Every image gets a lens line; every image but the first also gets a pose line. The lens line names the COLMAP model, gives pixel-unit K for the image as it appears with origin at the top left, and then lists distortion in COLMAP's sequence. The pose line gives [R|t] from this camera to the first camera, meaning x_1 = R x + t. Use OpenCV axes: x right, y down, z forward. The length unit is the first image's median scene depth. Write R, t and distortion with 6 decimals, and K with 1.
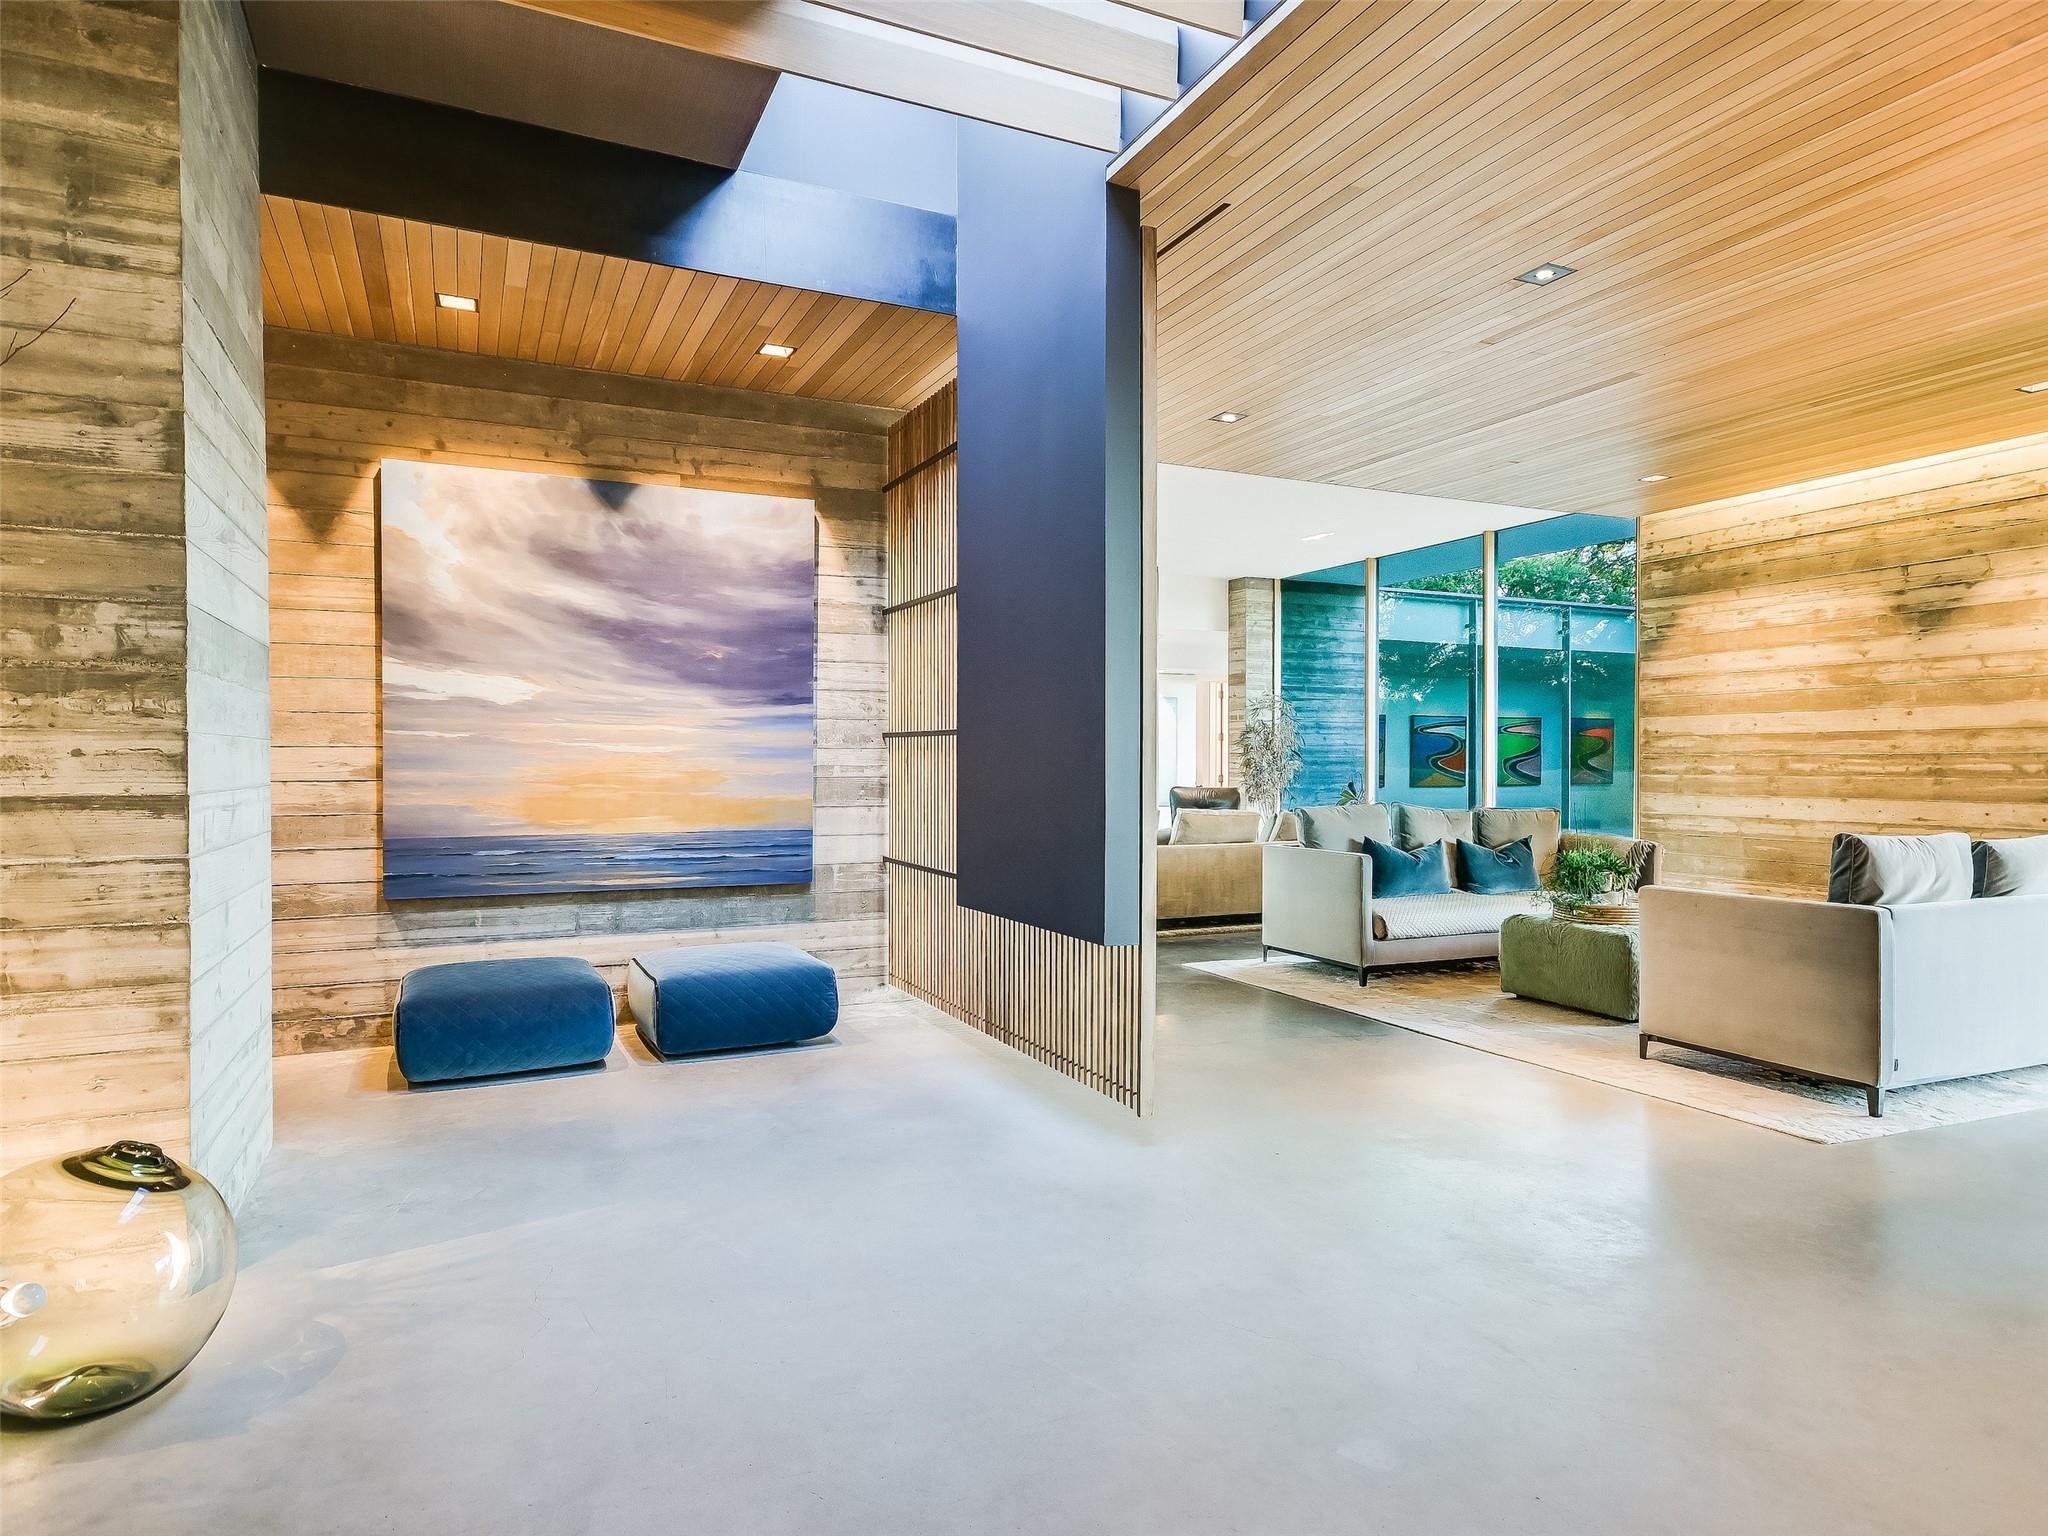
lens RADIAL K [[1198.0, 0, 1026.5], [0, 1198.0, 773.4], [0, 0, 1]] dist [0.003548, 0.003933]
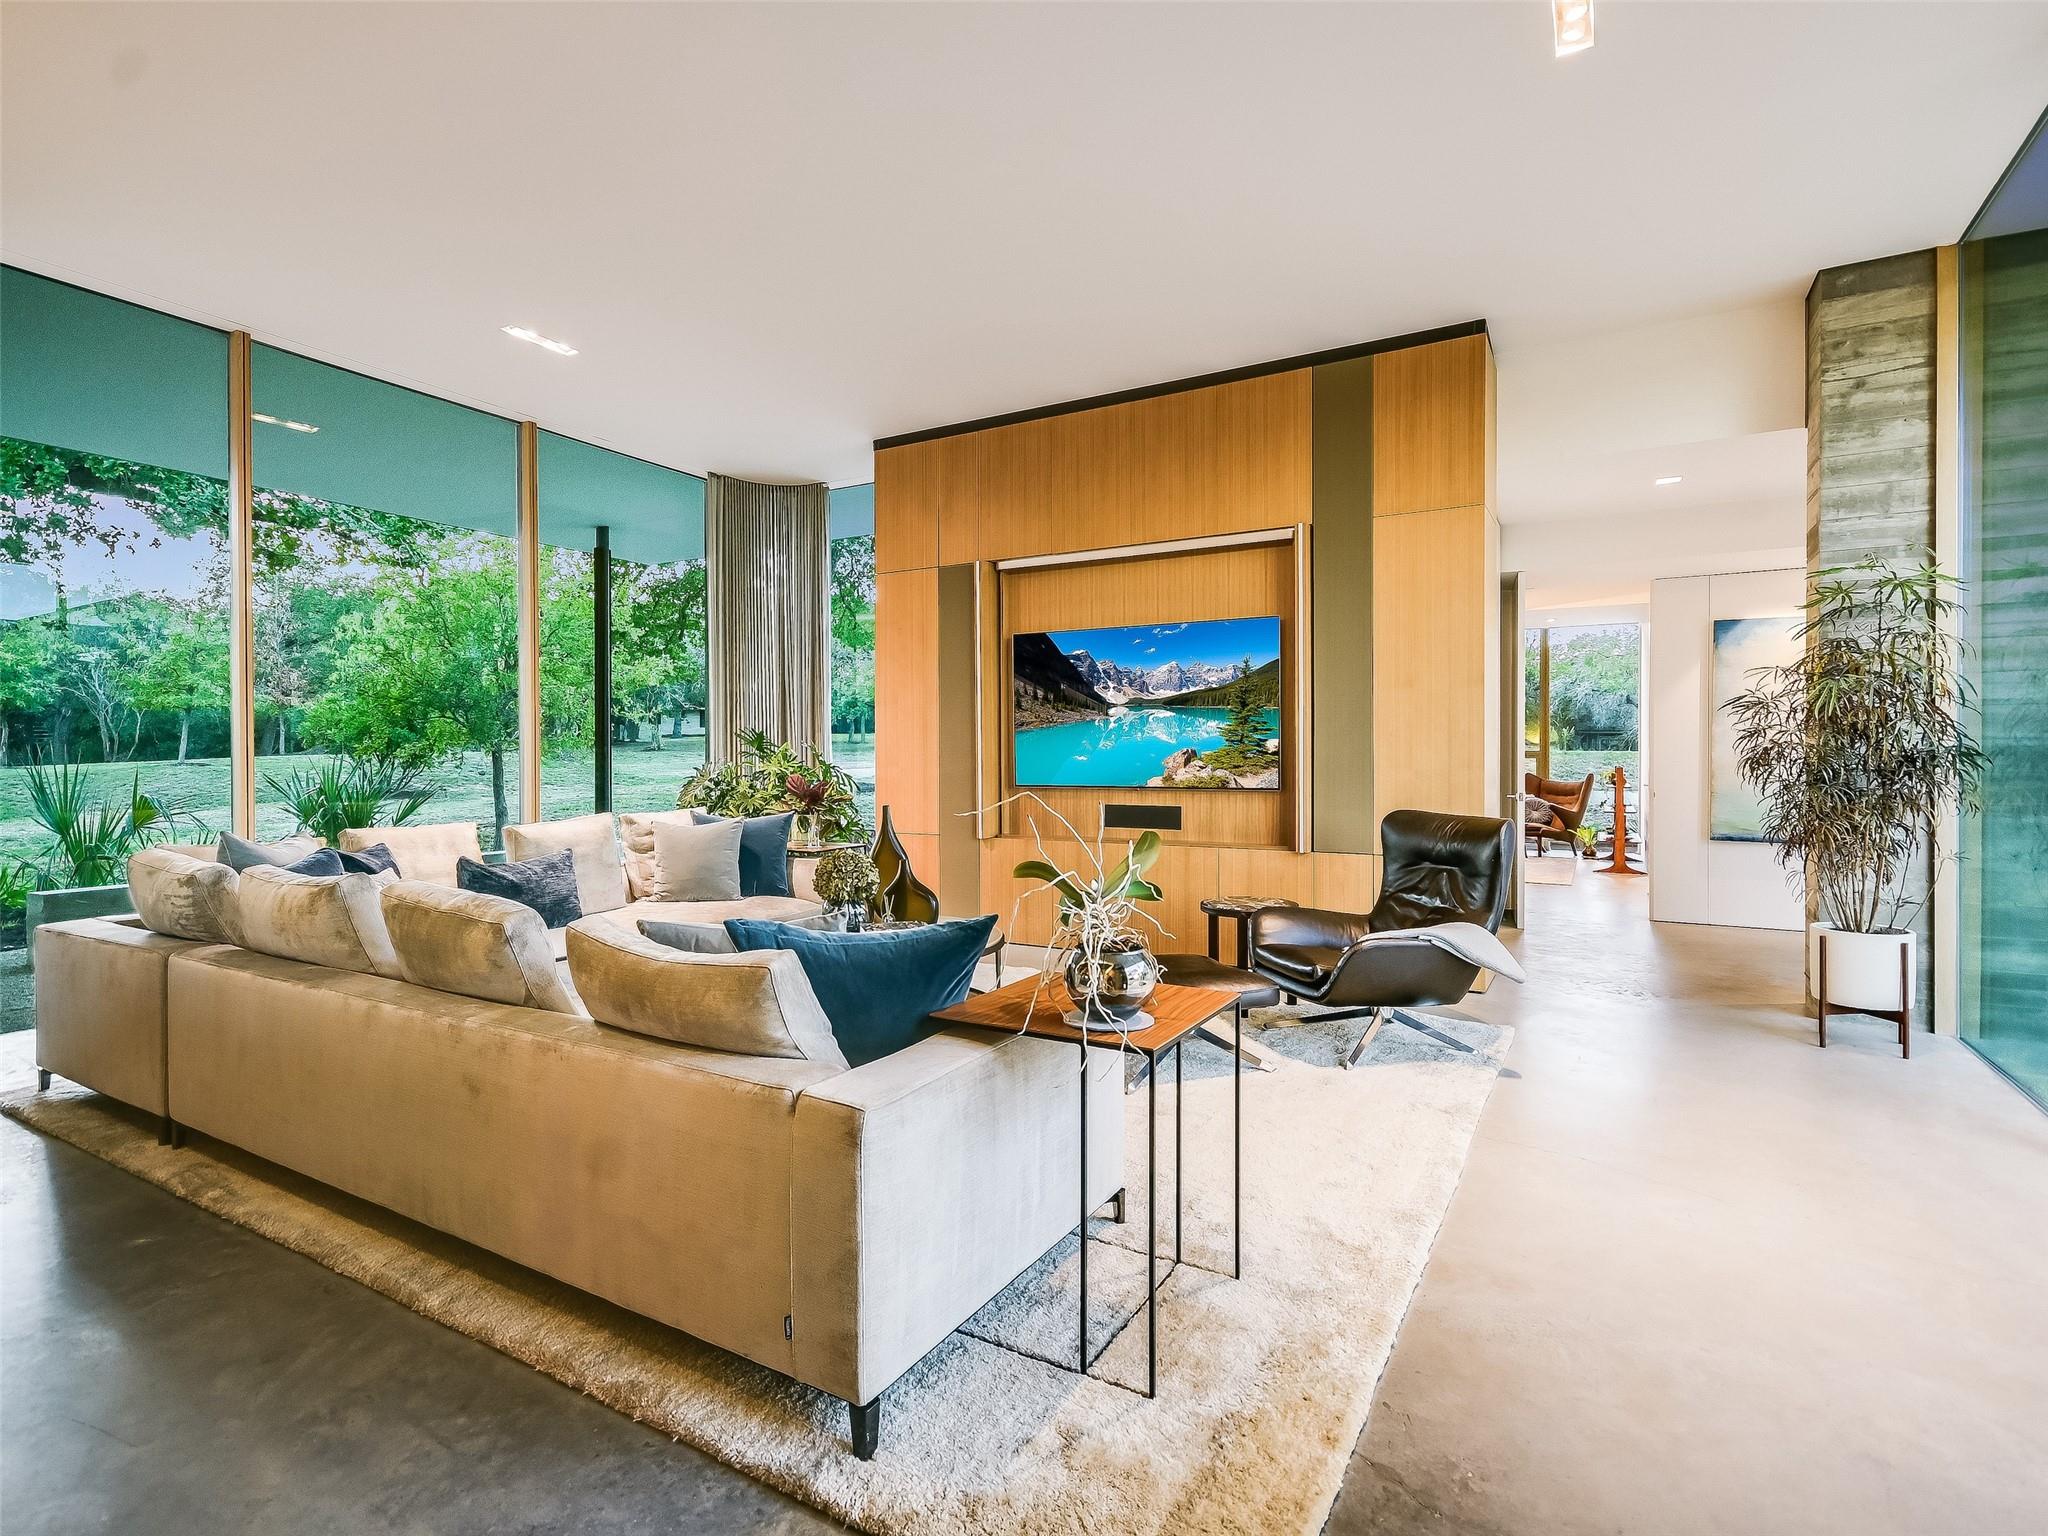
lens RADIAL K [[1049.8, 0, 996.8], [0, 1049.8, 739.4], [0, 0, 1]] dist [0.008184, -0.002186]
pose [[0.559664, -0.009991, -0.828659, 0.638762], [-0.003698, 0.999887, -0.014552, -0.015700], [0.828711, 0.011208, 0.559564, 1.202663]]
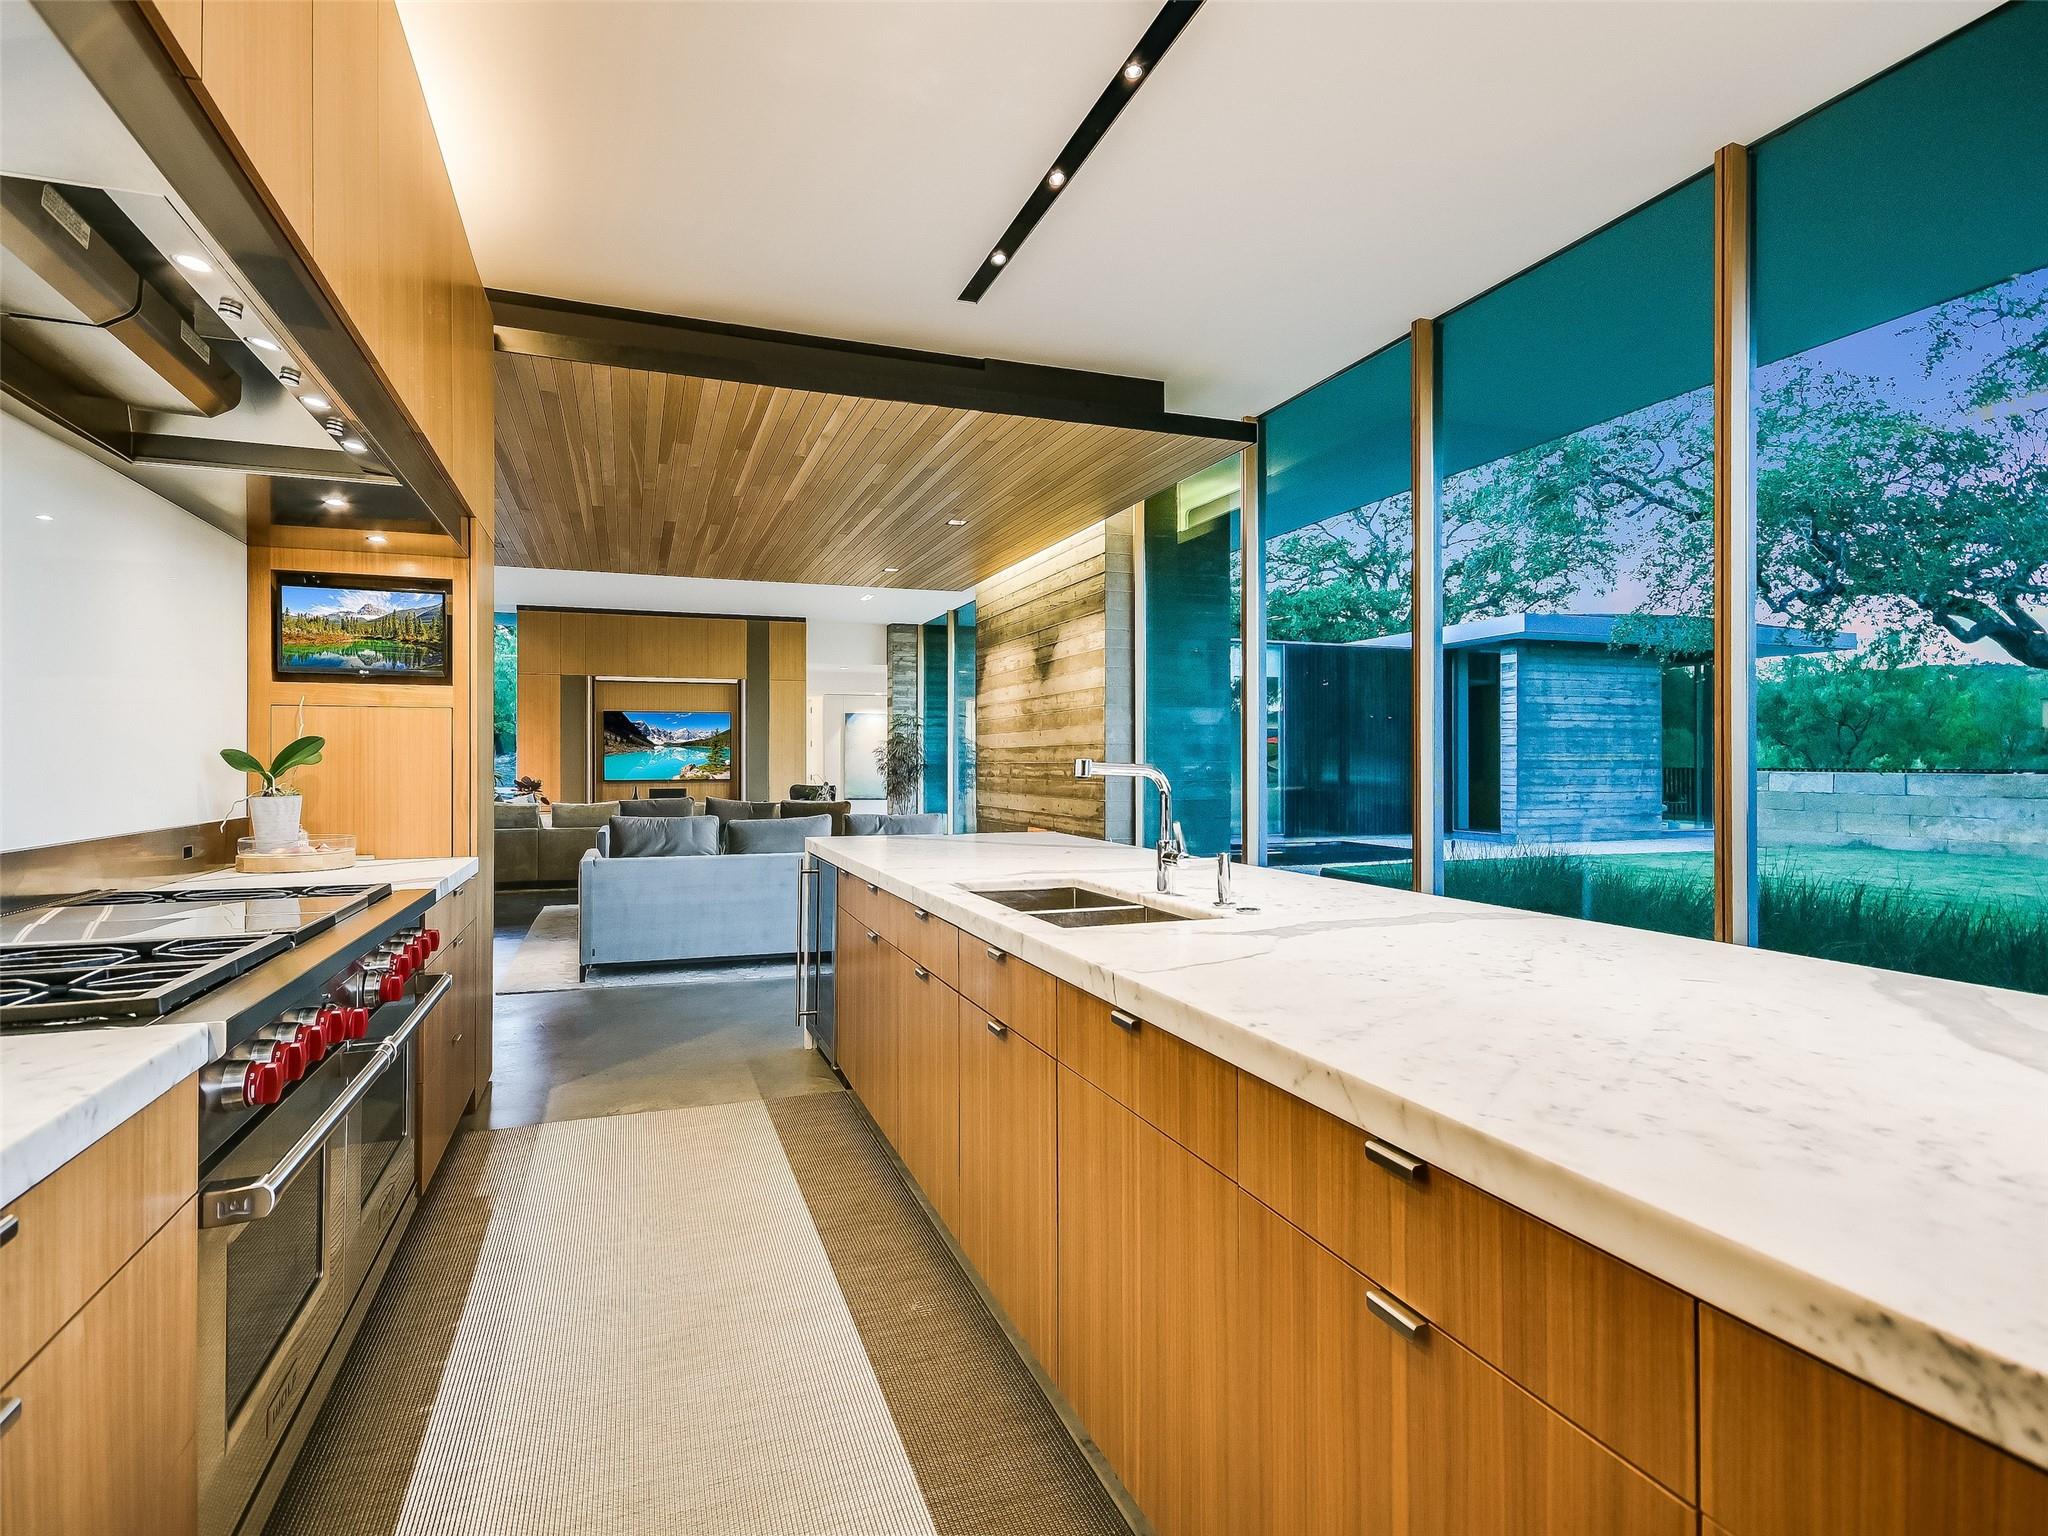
lens RADIAL K [[1049.8, 0, 1017.0], [0, 1049.8, 730.2], [0, 0, 1]] dist [0.008184, -0.002186]
pose [[0.997210, -0.003302, -0.074569, 0.817242], [0.000400, 0.999243, -0.038898, -0.006782], [0.074641, 0.038760, 0.996457, -0.248541]]
